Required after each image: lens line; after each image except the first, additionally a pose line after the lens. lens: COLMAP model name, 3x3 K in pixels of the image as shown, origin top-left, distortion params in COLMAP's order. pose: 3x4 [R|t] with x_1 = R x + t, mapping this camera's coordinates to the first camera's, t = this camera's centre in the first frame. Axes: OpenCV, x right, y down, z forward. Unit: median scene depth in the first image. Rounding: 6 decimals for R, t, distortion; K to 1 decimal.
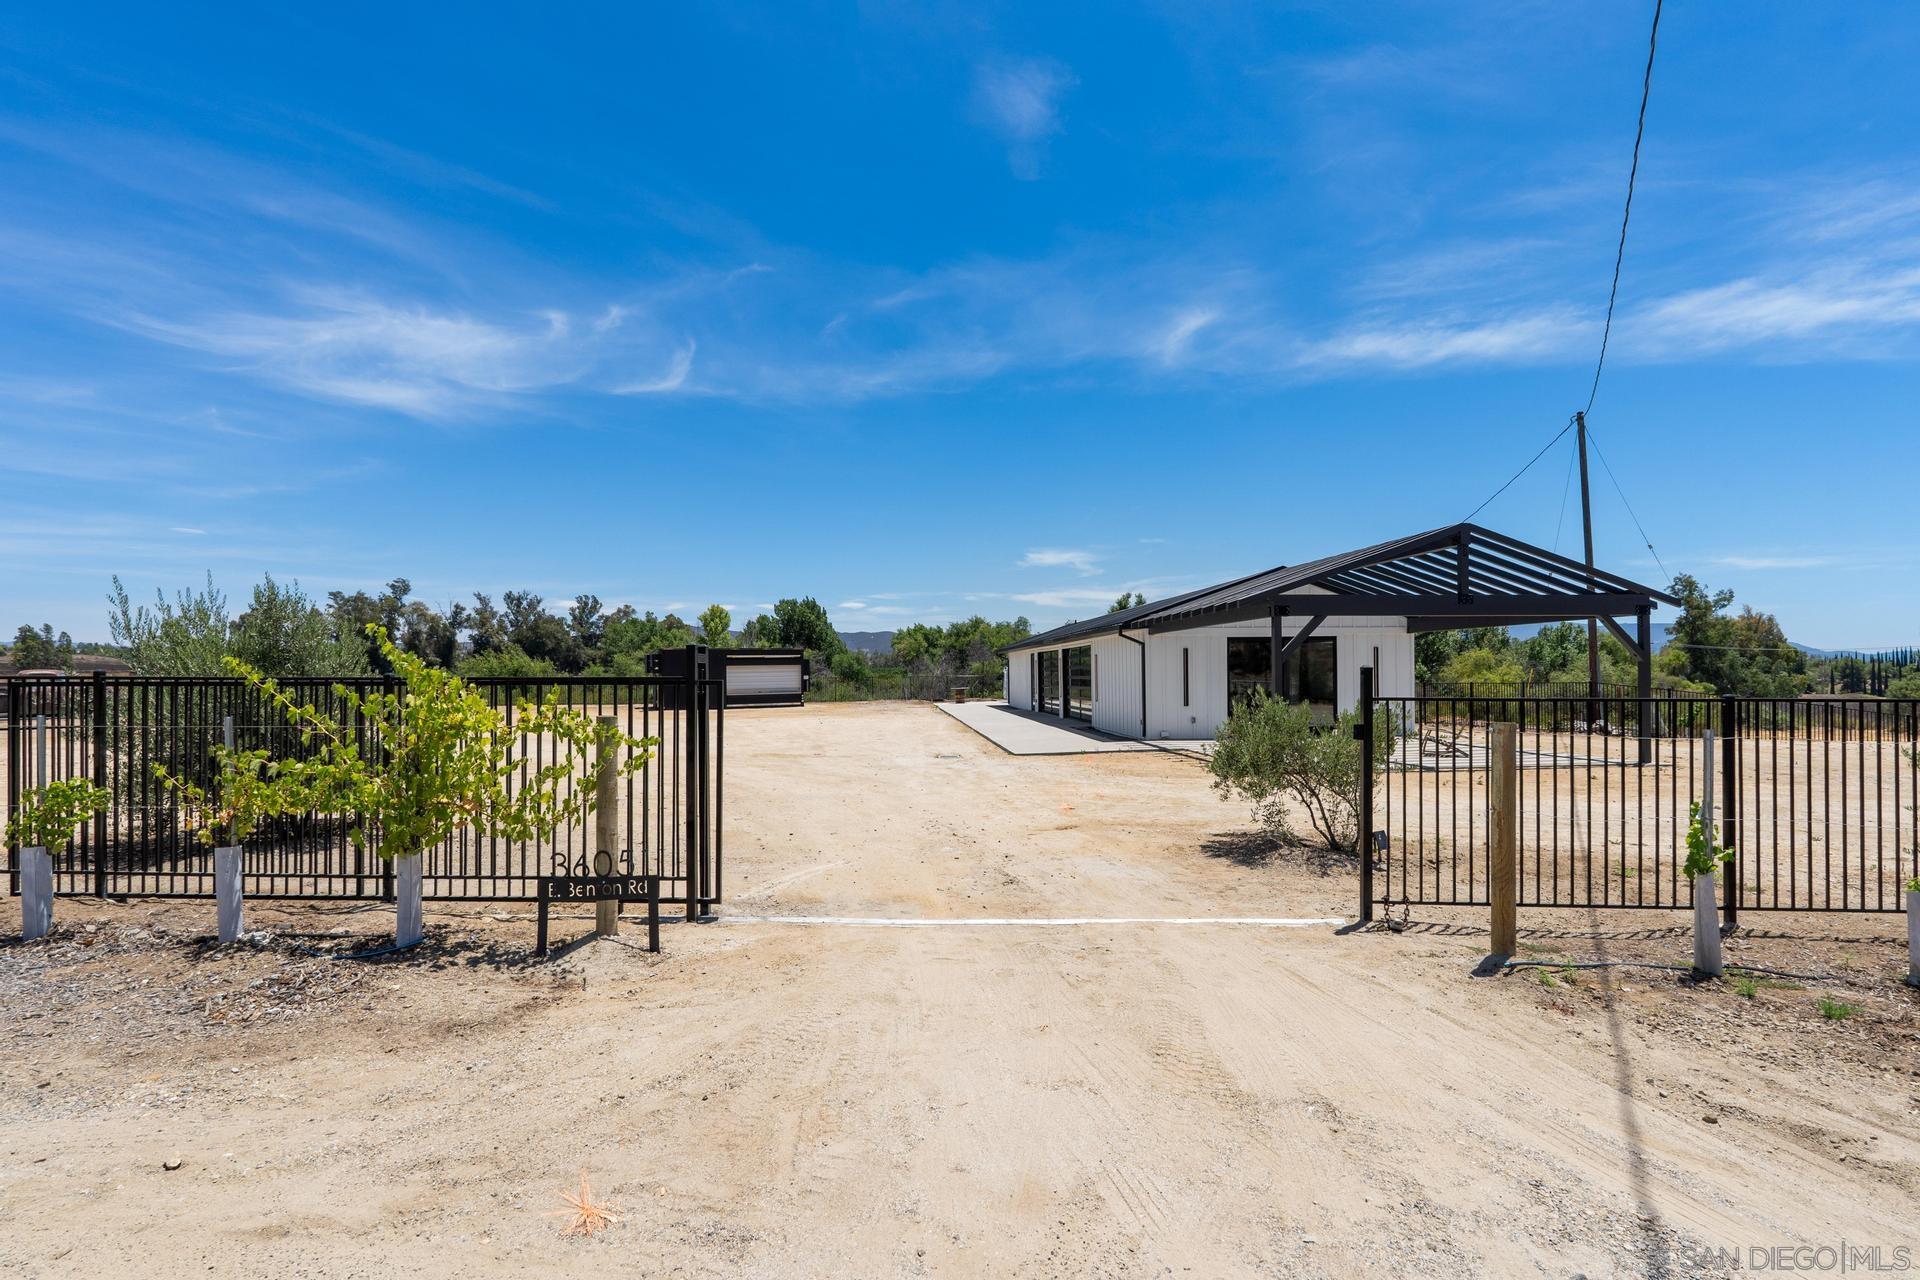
lens RADIAL K [[844.6, 0, 955.7], [0, 844.6, 669.7], [0, 0, 1]] dist [0.004149, -0.001604]
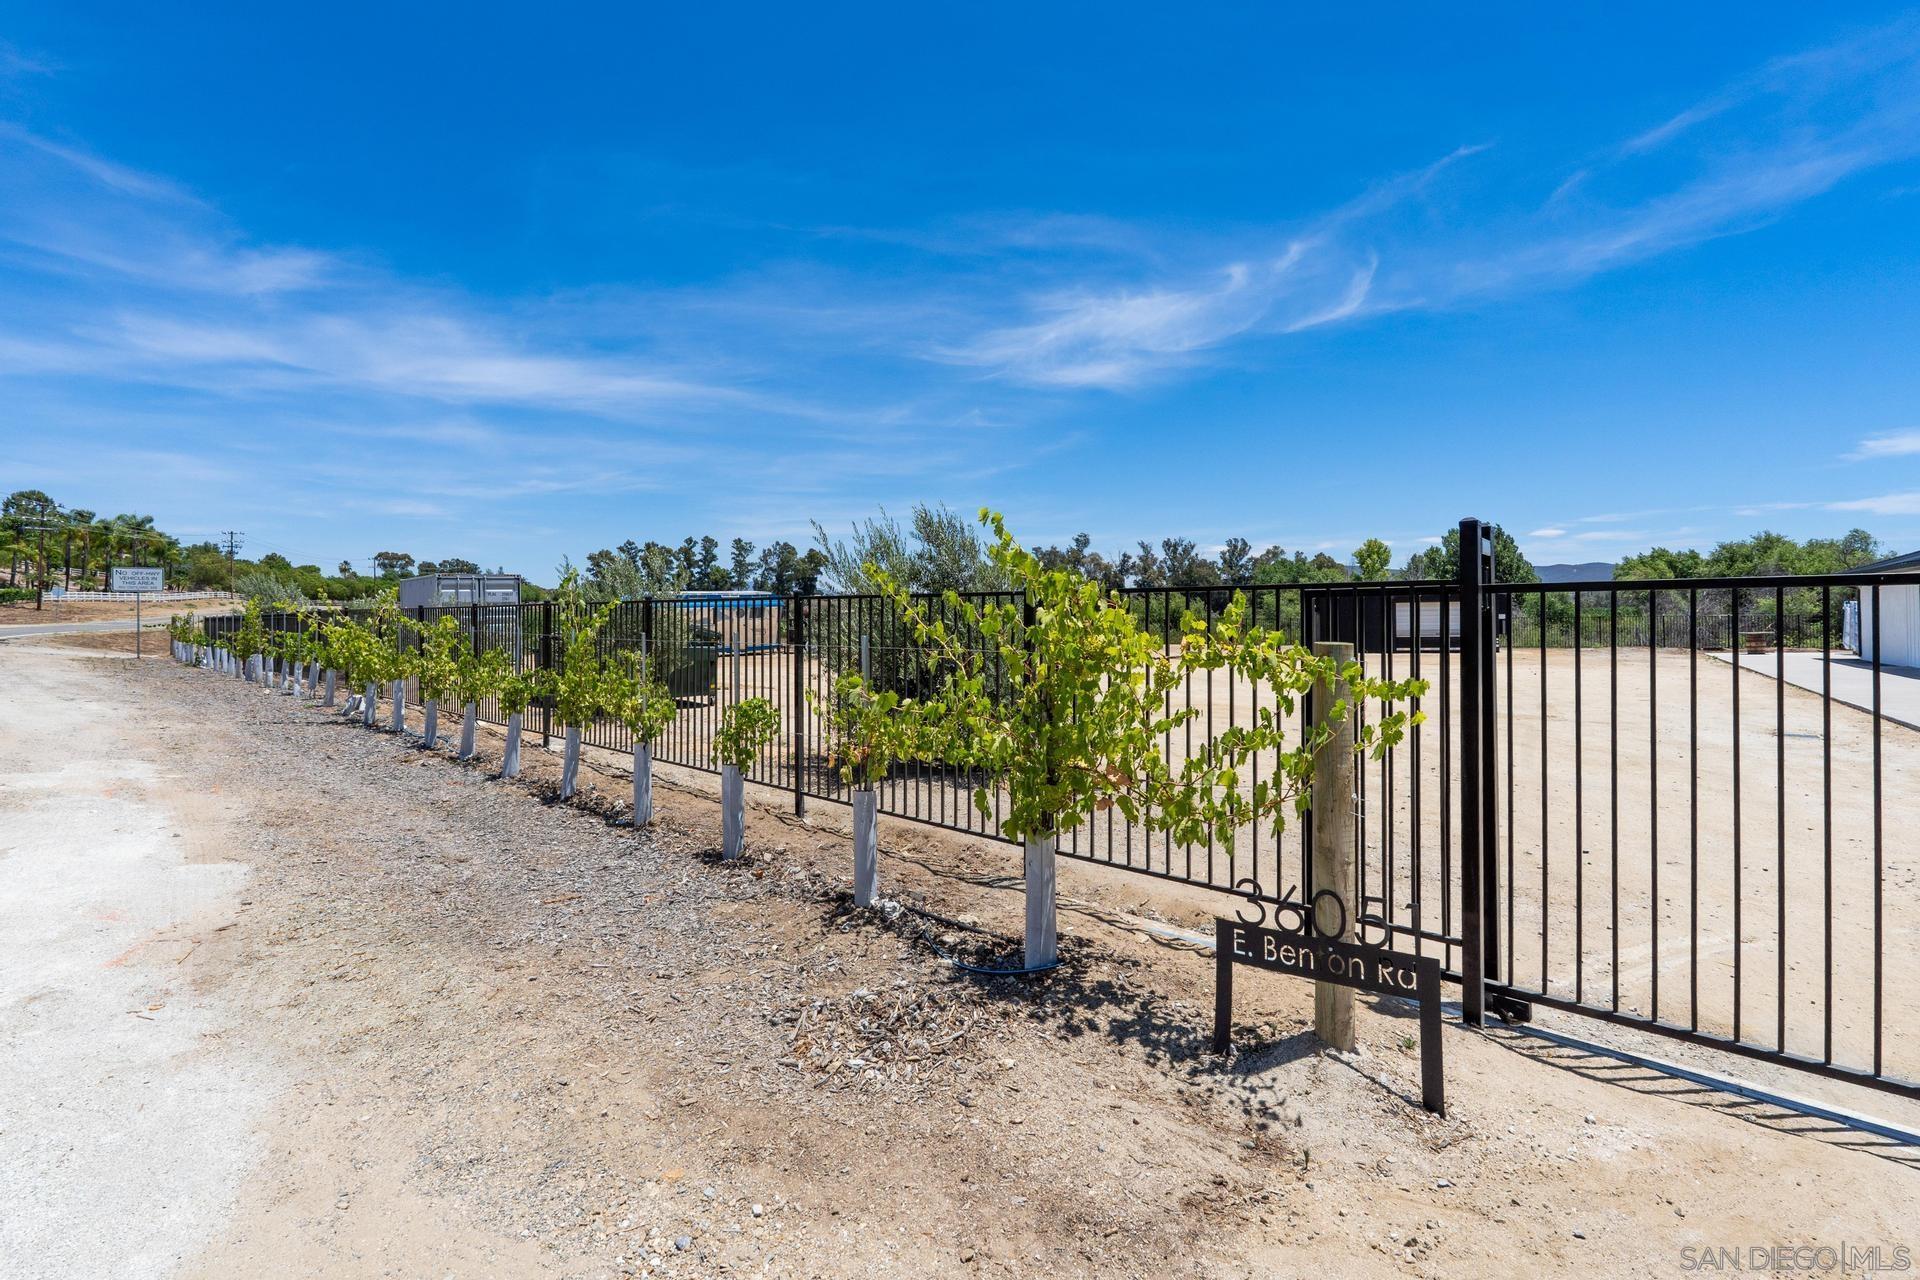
lens RADIAL K [[844.6, 0, 964.0], [0, 844.6, 616.0], [0, 0, 1]] dist [0.004149, -0.001604]
pose [[0.750303, -0.001948, -0.661092, -0.187716], [0.004573, 0.999987, 0.002244, 0.028333], [0.661079, -0.004707, 0.750302, 0.352734]]
